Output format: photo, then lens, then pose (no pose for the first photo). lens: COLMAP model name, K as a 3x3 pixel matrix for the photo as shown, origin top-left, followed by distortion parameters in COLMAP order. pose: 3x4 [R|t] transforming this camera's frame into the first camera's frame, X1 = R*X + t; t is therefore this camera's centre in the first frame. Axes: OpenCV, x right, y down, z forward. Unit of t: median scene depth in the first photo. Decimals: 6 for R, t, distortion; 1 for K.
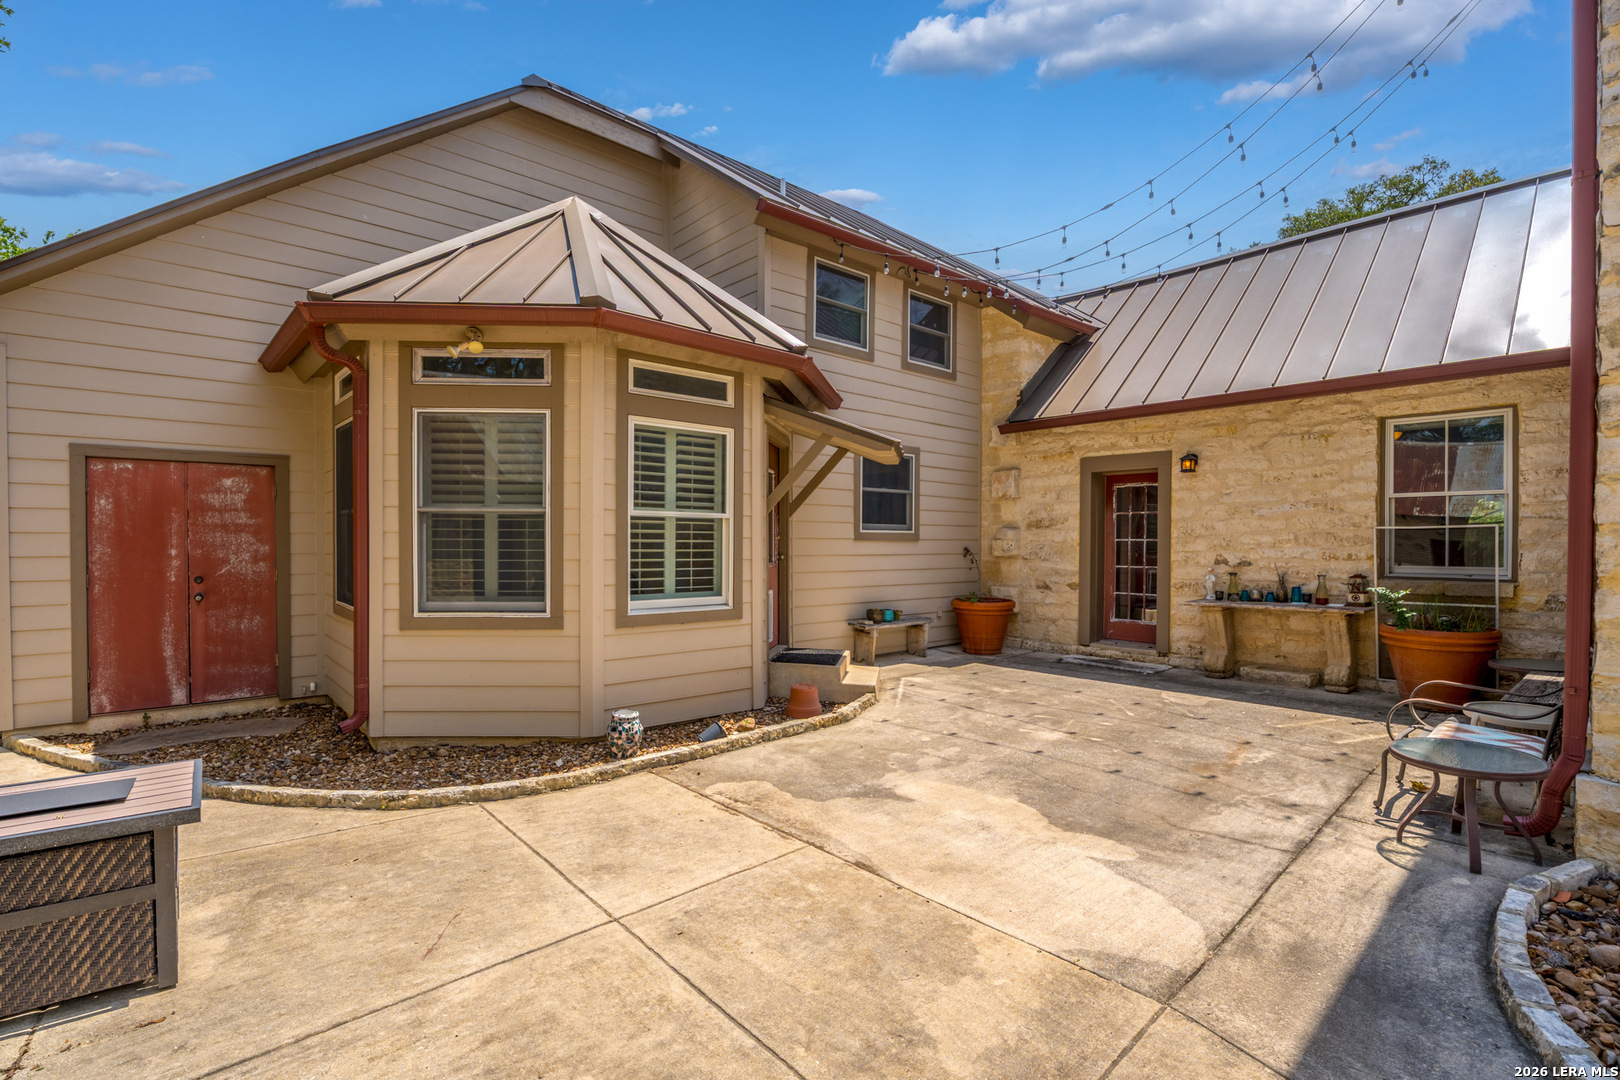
lens RADIAL K [[743.2, 0, 789.7], [0, 743.2, 553.7], [0, 0, 1]] dist [-0.017058, 0.001258]
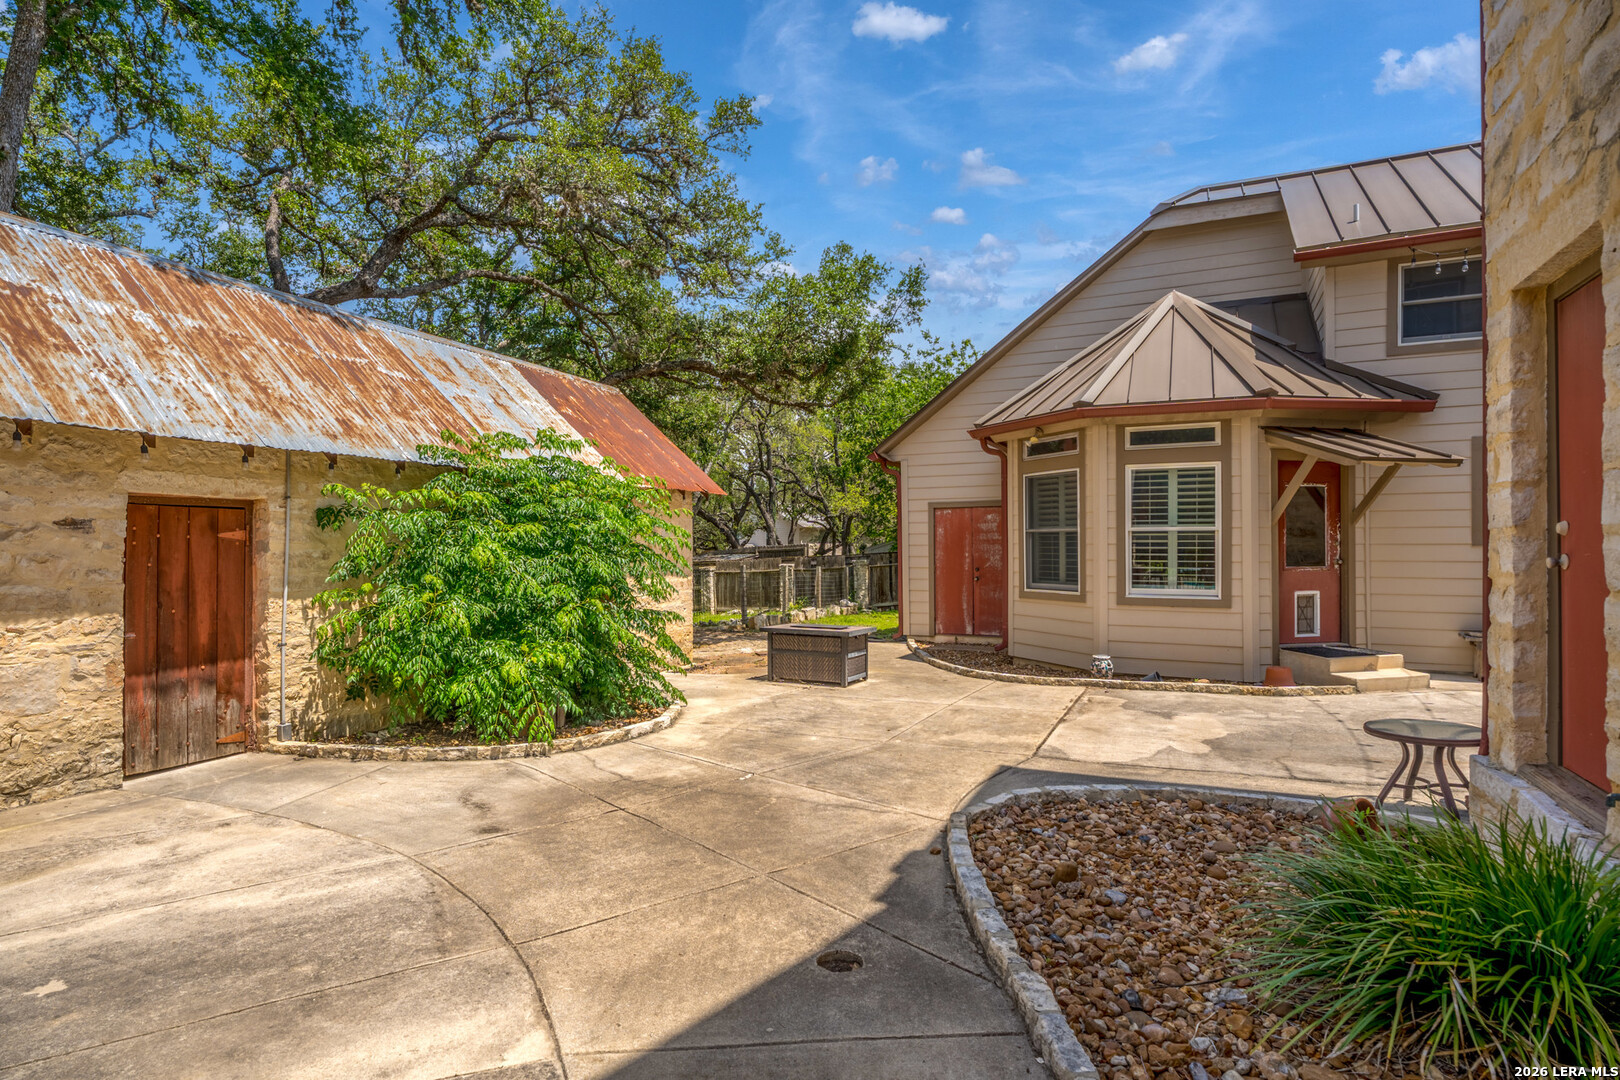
lens RADIAL K [[843.0, 0, 802.8], [0, 843.0, 545.2], [0, 0, 1]] dist [0.023745, 0.000028]
pose [[0.392505, -0.007238, -0.919721, 1.063946], [-0.011219, 0.999857, -0.012657, 0.006366], [0.919681, 0.015286, 0.392368, -0.271053]]
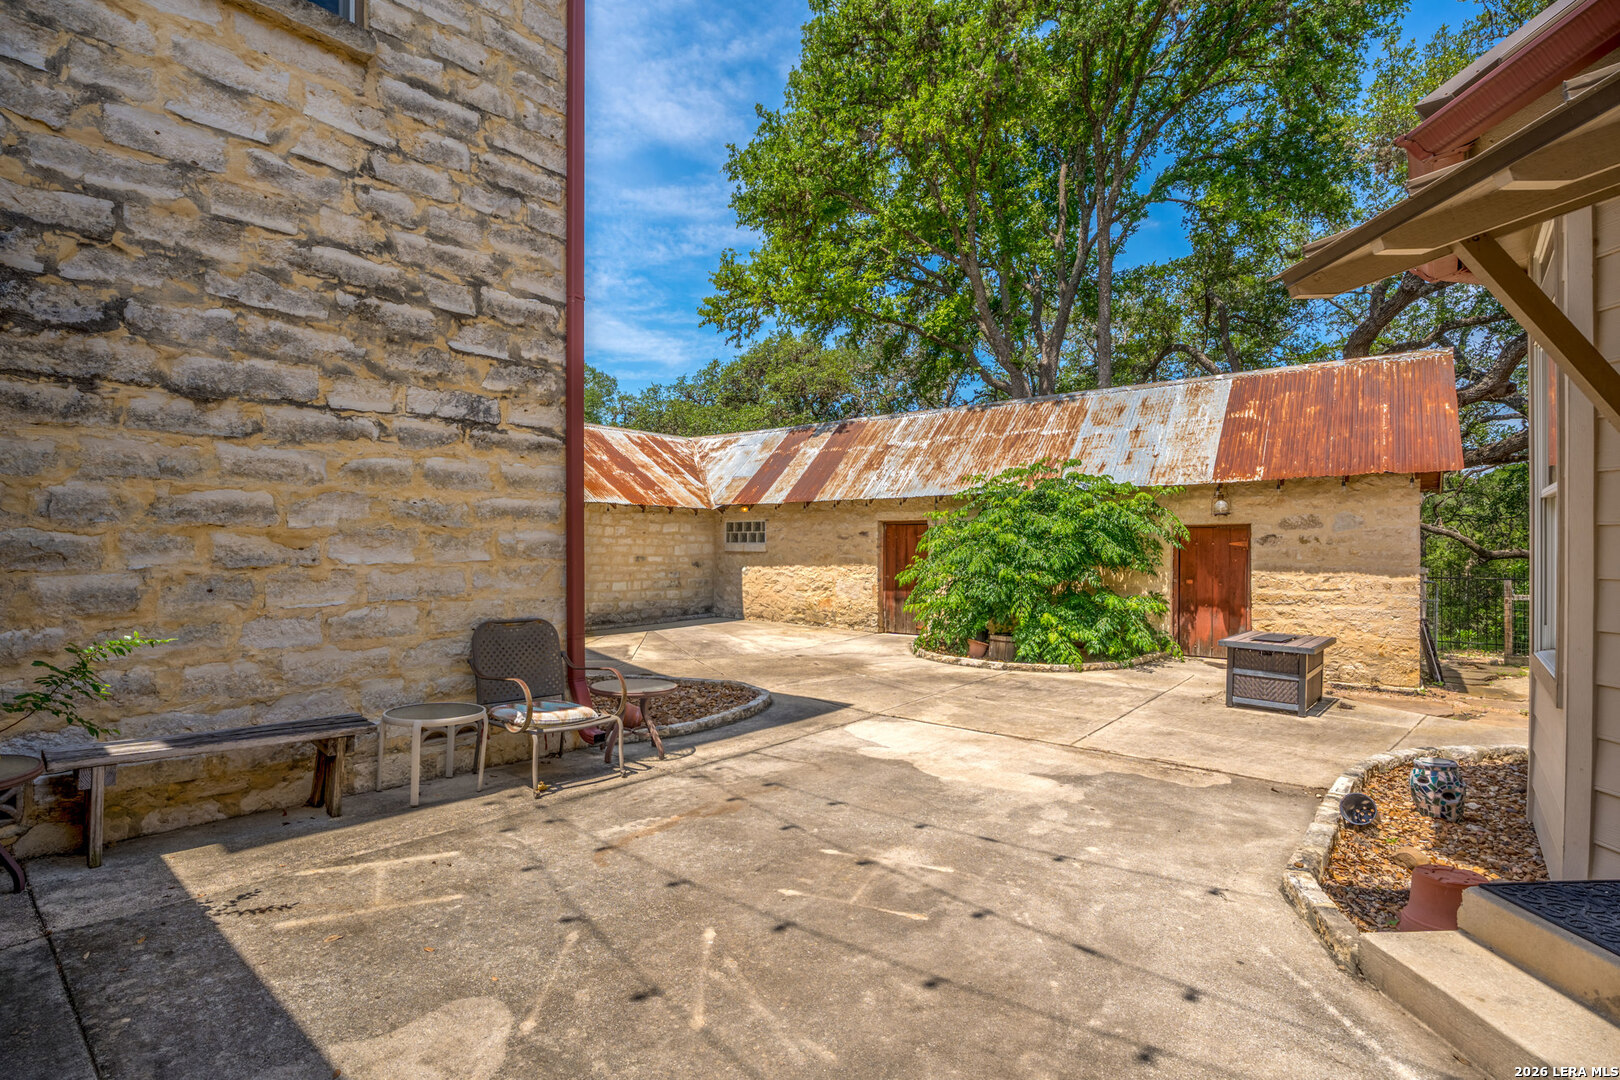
lens RADIAL K [[773.9, 0, 808.3], [0, 773.9, 542.6], [0, 0, 1]] dist [-0.011966, 0.000614]
pose [[-0.984711, -0.005172, -0.174119, 0.504672], [-0.007211, 0.999913, 0.011081, -0.014558], [0.174047, 0.012167, -0.984662, 1.506139]]
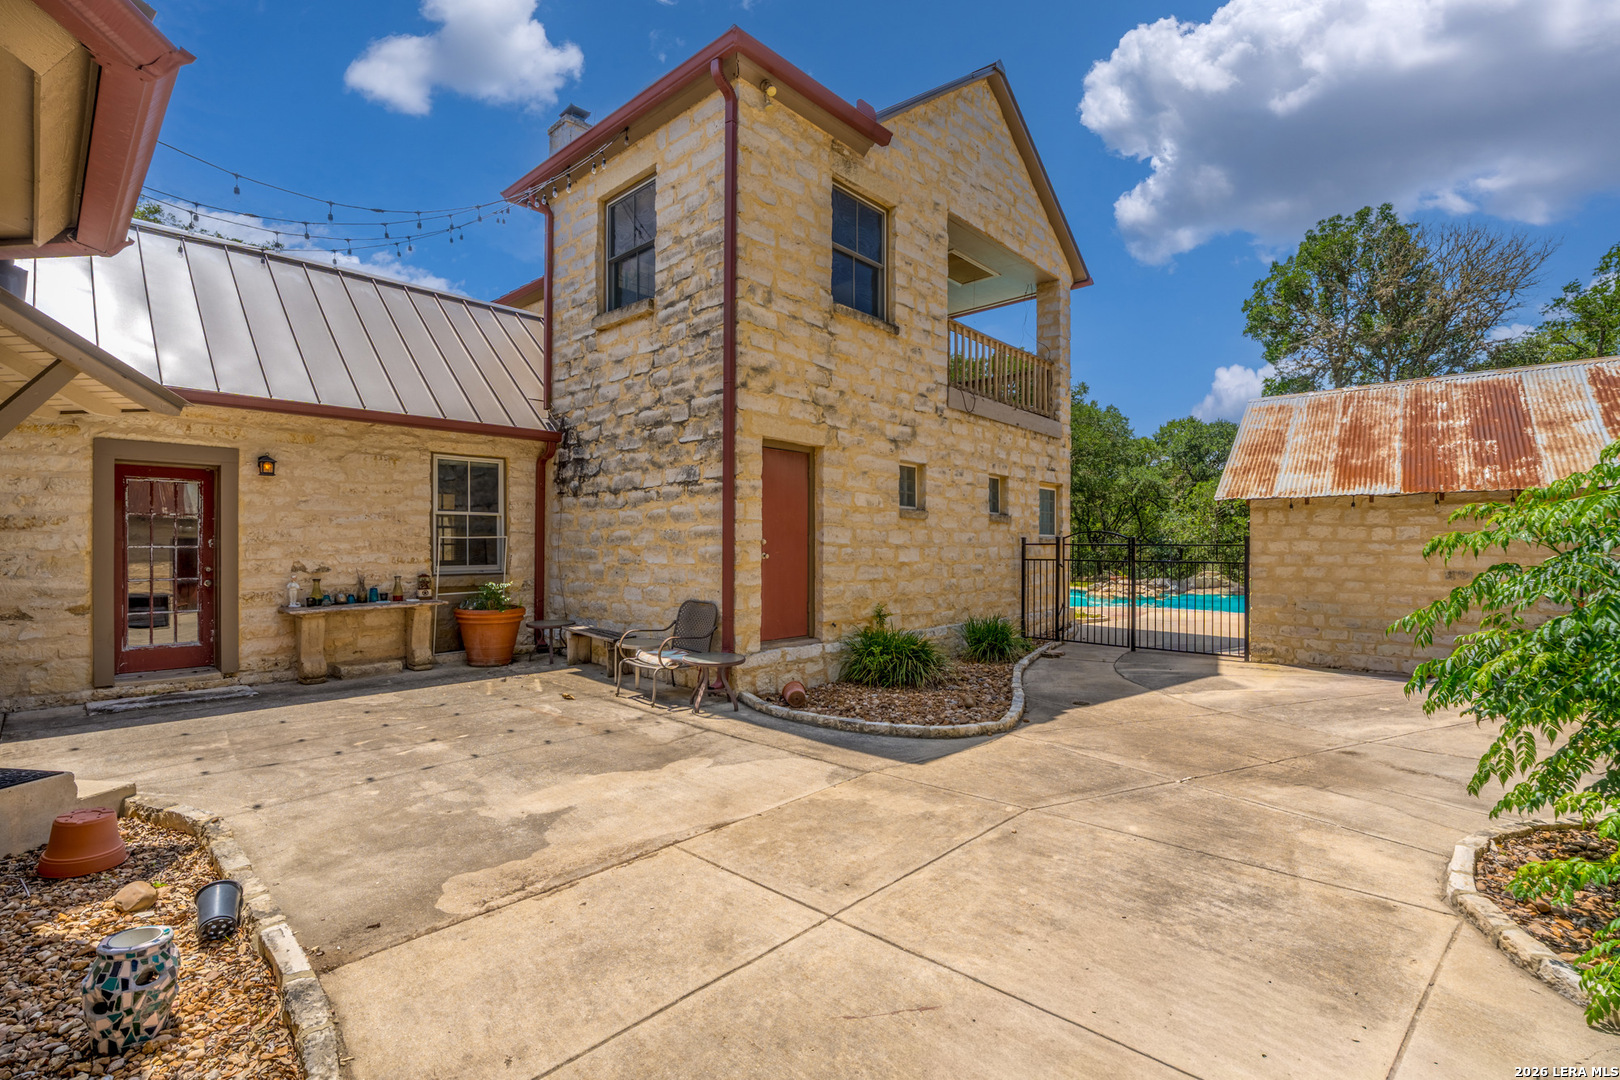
lens RADIAL K [[743.2, 0, 801.8], [0, 743.2, 541.9], [0, 0, 1]] dist [-0.017058, 0.001258]
pose [[-0.105964, 0.001177, 0.994369, -0.642593], [0.015837, 0.999874, 0.000504, -0.020070], [-0.994244, 0.015801, -0.105969, 0.574667]]
